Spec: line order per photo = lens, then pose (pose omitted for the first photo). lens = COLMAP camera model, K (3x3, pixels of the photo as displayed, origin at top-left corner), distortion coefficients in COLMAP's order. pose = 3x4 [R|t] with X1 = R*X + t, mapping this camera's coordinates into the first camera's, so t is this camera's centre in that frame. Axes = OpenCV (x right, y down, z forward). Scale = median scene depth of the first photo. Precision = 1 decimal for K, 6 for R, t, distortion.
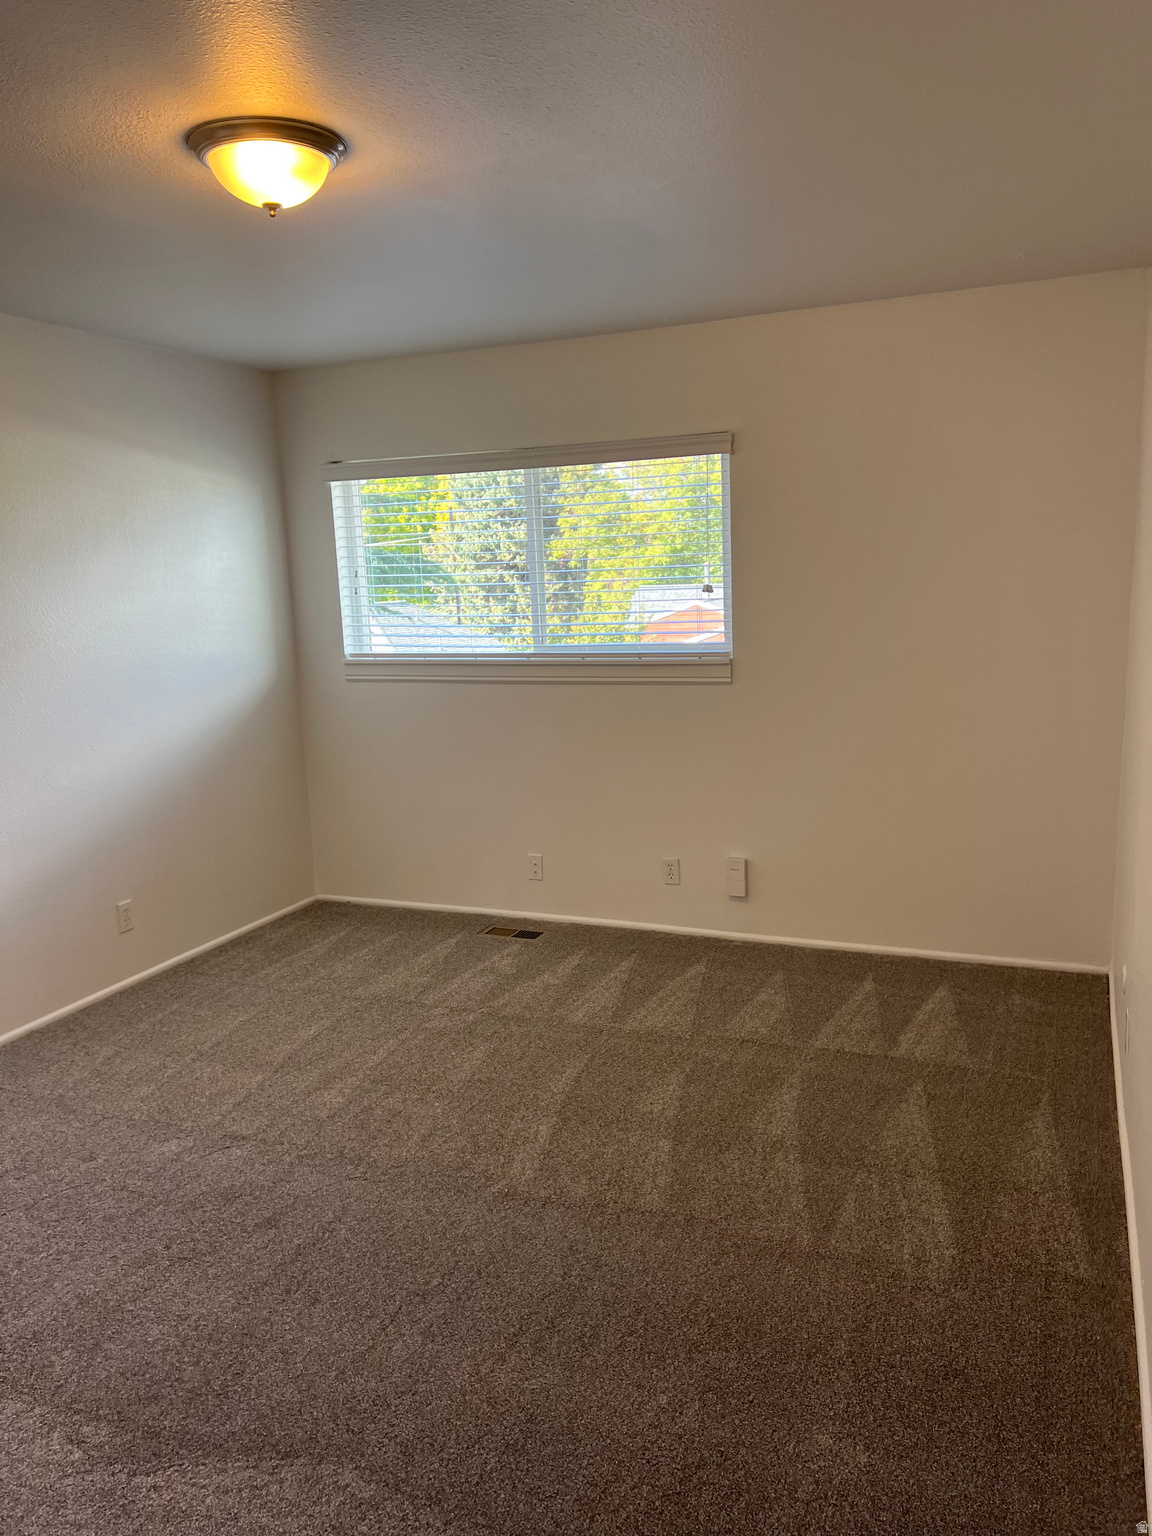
lens RADIAL K [[1153.6, 0, 590.1], [0, 1153.6, 771.9], [0, 0, 1]] dist [0.048163, -0.052470]
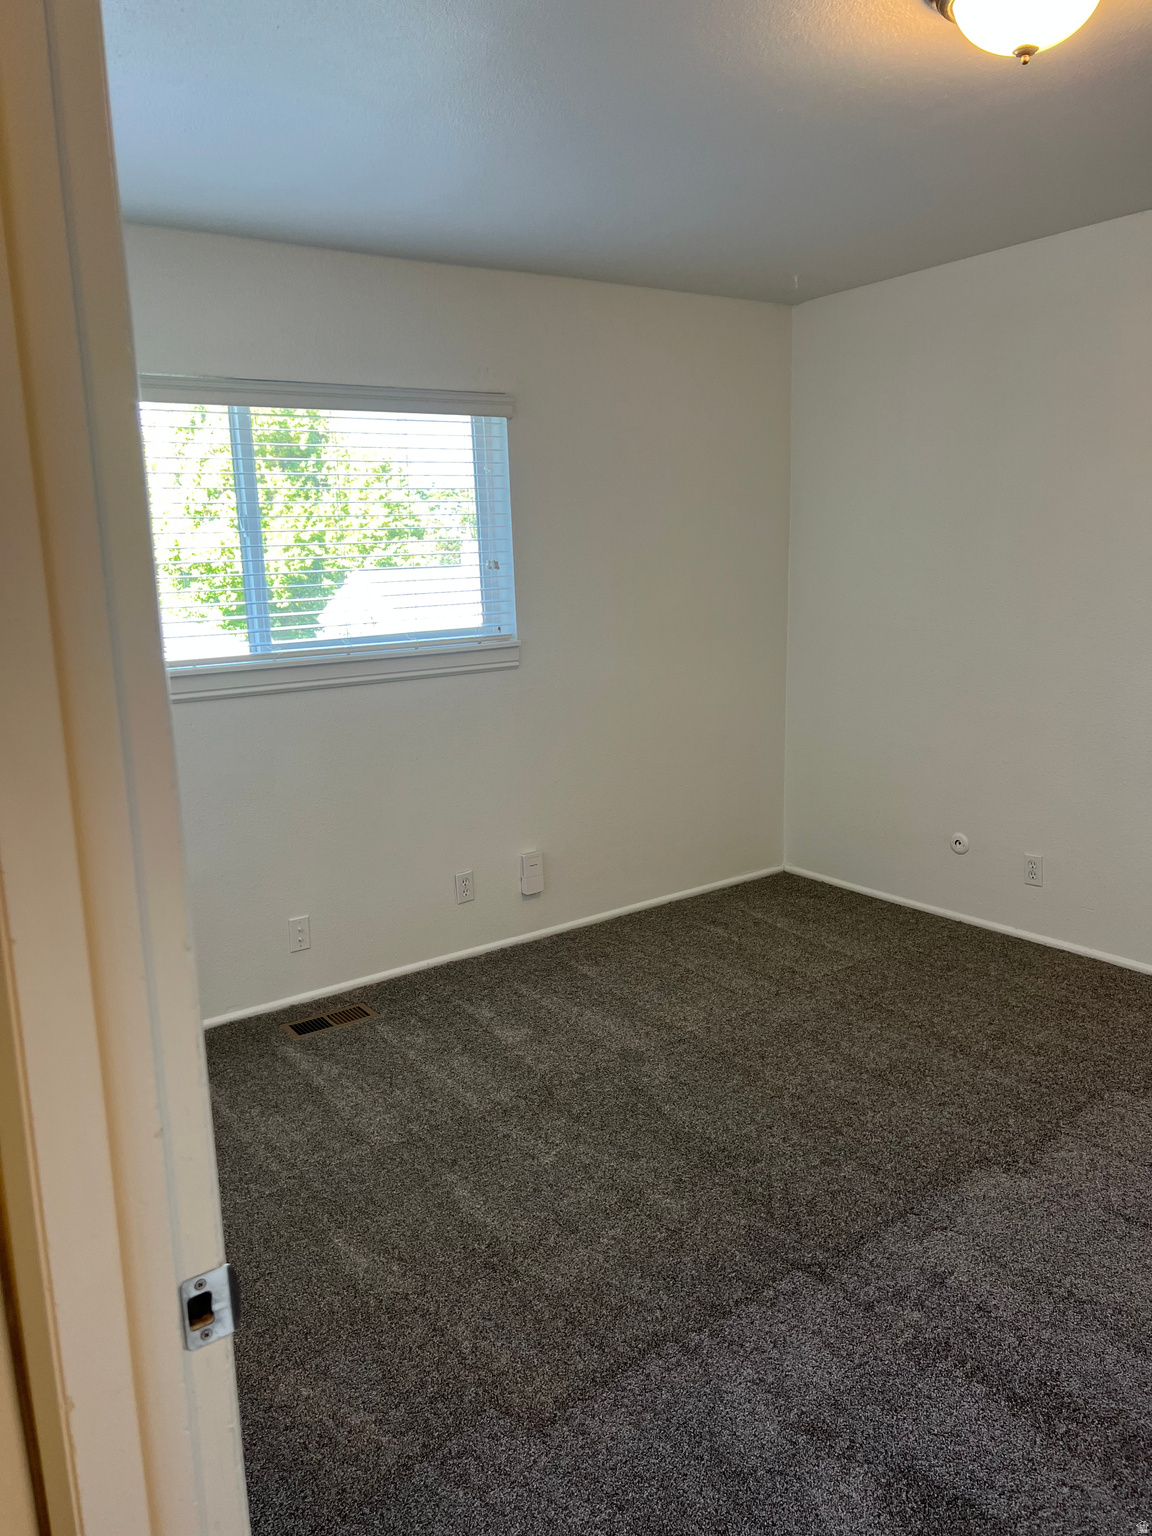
lens RADIAL K [[1153.6, 0, 590.1], [0, 1153.6, 771.9], [0, 0, 1]] dist [0.048163, -0.052470]
pose [[0.519527, -0.163081, 0.838747, -0.627907], [0.153017, 0.983506, 0.096447, -0.074422], [-0.840641, 0.078236, 0.535912, 0.456080]]
